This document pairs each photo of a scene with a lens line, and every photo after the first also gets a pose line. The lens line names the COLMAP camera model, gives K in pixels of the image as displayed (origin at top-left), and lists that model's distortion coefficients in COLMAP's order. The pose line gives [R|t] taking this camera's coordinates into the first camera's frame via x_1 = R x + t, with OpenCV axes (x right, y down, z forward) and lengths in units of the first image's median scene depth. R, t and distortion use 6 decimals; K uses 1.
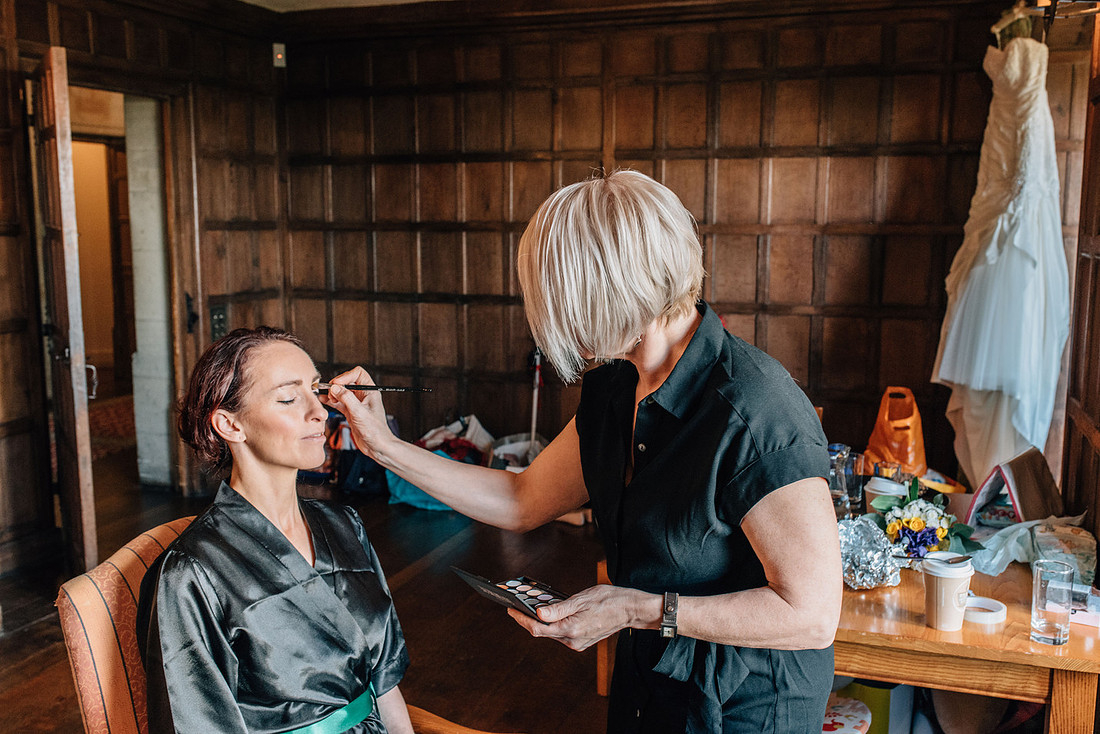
lens RADIAL K [[1004.8, 0, 552.5], [0, 1004.8, 367.7], [0, 0, 1]] dist [-0.029945, 0.000000]
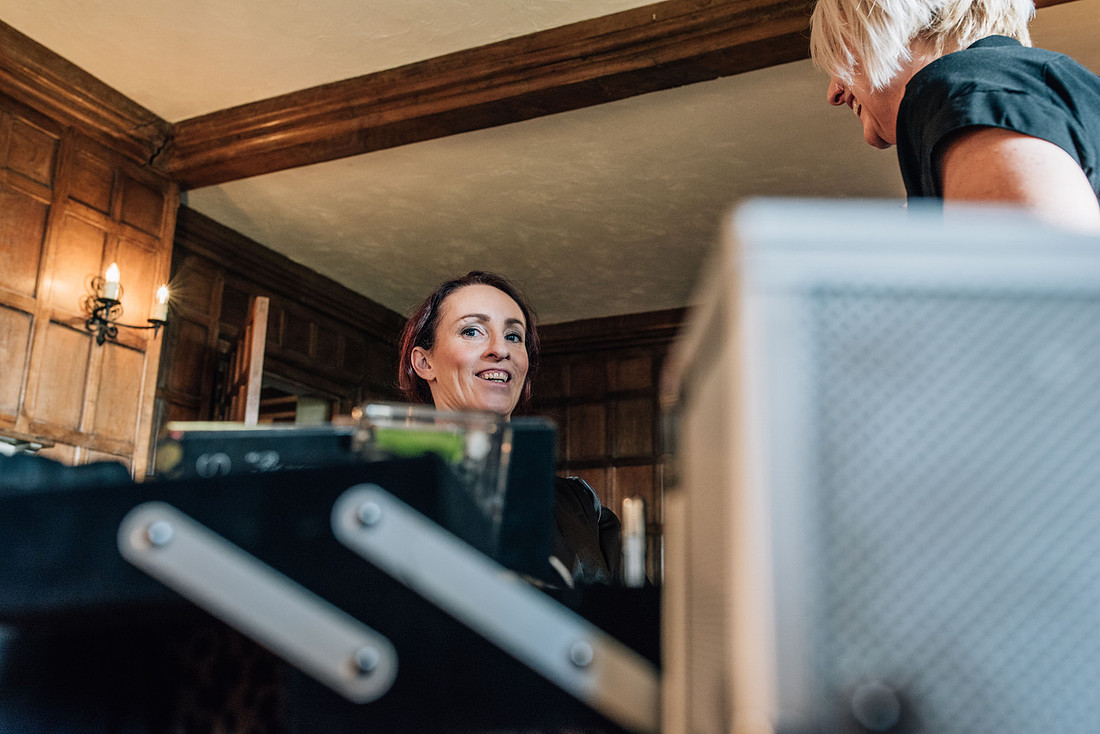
lens RADIAL K [[1004.8, 0, 552.4], [0, 1004.8, 367.9], [0, 0, 1]] dist [-0.029945, 0.000000]
pose [[0.992715, -0.012258, -0.119857, -0.029376], [-0.035202, 0.921890, -0.385848, 0.099910], [0.115225, 0.387257, 0.914743, 0.033295]]
